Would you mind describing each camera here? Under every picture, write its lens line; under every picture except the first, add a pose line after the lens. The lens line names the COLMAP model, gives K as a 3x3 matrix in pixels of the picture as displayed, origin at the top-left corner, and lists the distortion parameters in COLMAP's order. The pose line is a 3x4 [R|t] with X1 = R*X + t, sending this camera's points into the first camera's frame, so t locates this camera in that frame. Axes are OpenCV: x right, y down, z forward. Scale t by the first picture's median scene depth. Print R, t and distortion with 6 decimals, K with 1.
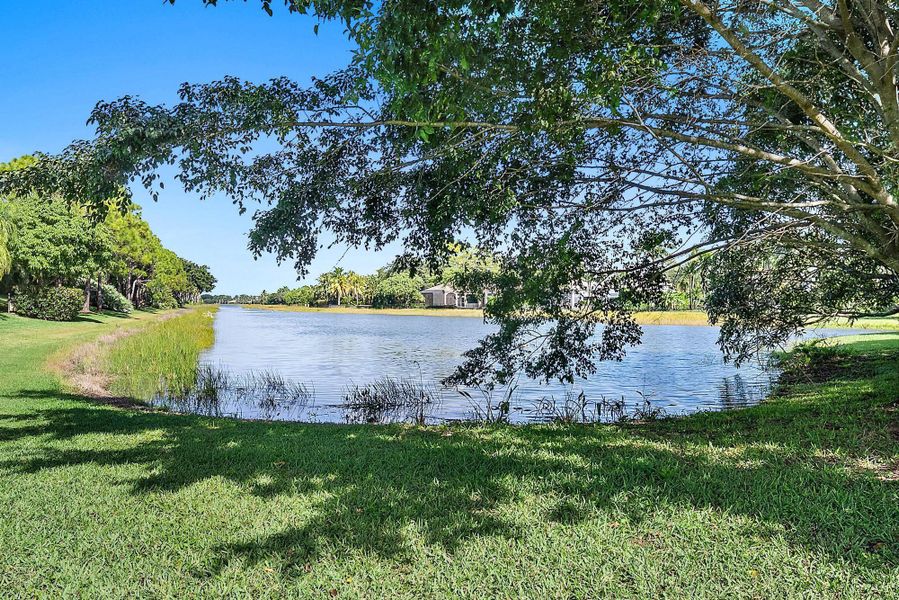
lens RADIAL K [[636.3, 0, 449.5], [0, 636.3, 300.0], [0, 0, 1]] dist [0.006512, 0.001702]
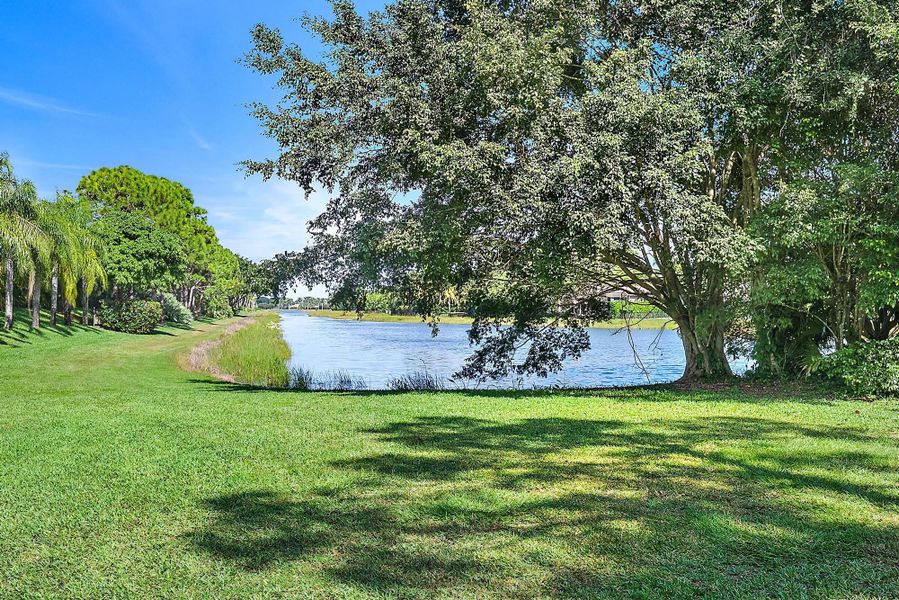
lens RADIAL K [[888.9, 0, 447.6], [0, 888.9, 315.3], [0, 0, 1]] dist [-0.016384, -0.007991]
pose [[0.987582, -0.003718, -0.157062, 0.090239], [0.006013, 0.999882, 0.014139, -0.013688], [0.156991, -0.014908, 0.987488, -0.309791]]
